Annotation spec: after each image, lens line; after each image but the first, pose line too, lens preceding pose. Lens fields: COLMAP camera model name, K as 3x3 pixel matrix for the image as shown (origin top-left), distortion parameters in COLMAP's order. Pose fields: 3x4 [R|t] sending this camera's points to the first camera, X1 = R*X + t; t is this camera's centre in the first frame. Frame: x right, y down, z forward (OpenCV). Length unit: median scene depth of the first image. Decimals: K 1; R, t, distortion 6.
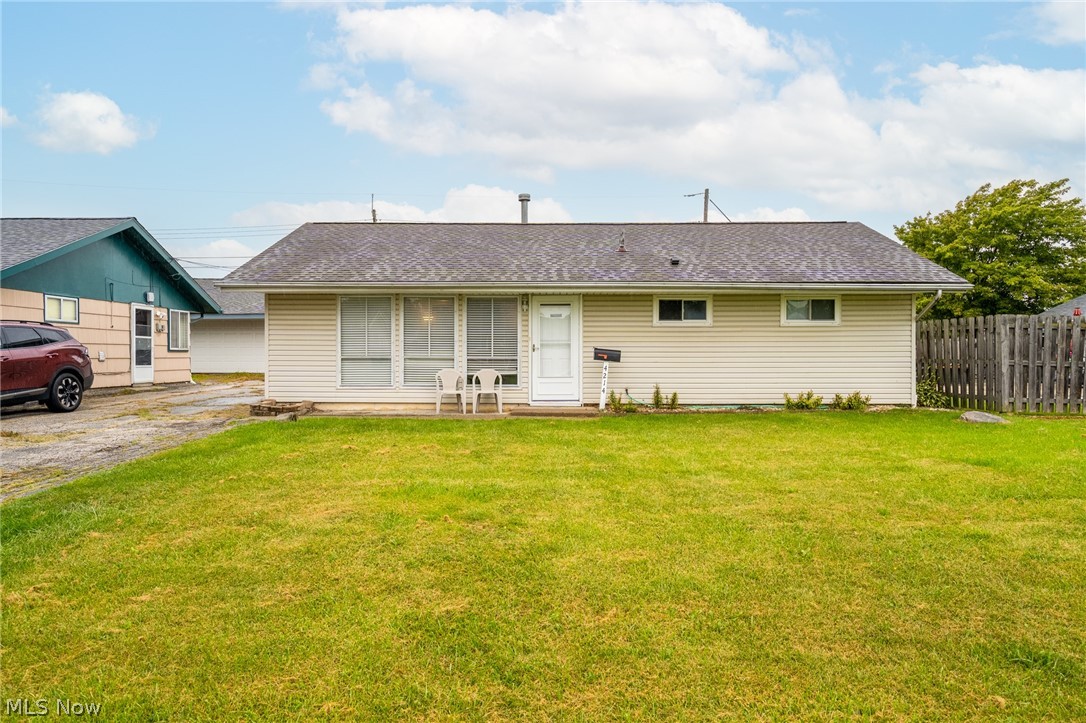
lens RADIAL K [[681.3, 0, 536.8], [0, 681.3, 361.2], [0, 0, 1]] dist [0.007105, 0.002557]
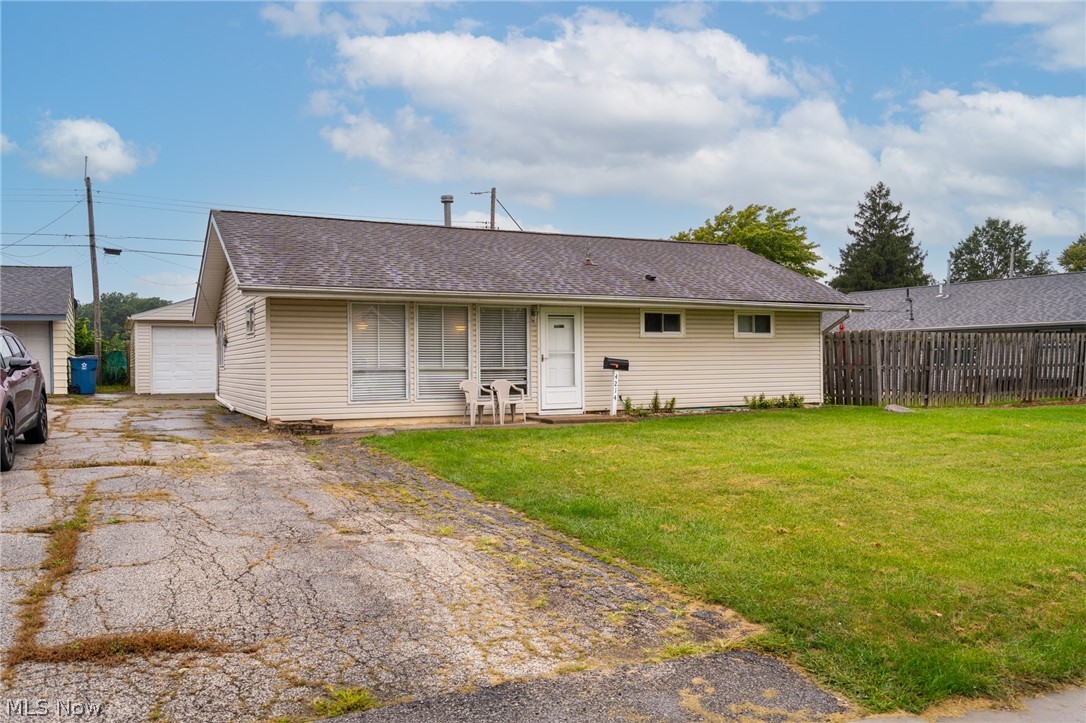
lens RADIAL K [[822.4, 0, 550.3], [0, 822.4, 357.0], [0, 0, 1]] dist [0.010041, 0.003328]
pose [[0.896788, -0.005121, 0.442430, -0.537529], [0.015150, 0.999702, -0.019138, 0.002588], [-0.442200, 0.023866, 0.896599, -0.105971]]
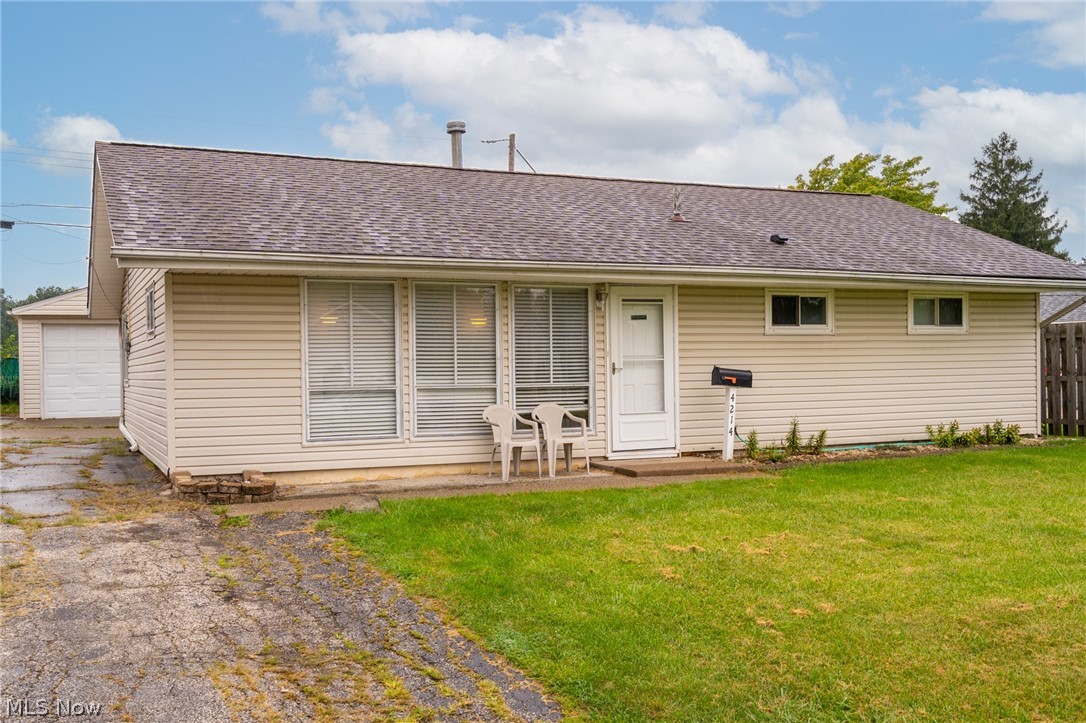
lens RADIAL K [[1022.9, 0, 533.1], [0, 1022.9, 371.3], [0, 0, 1]] dist [0.005196, 0.000000]
pose [[0.913811, -0.014737, 0.405873, -0.459626], [0.020460, 0.999743, -0.009764, -0.008956], [-0.405625, 0.017226, 0.913877, 0.160621]]
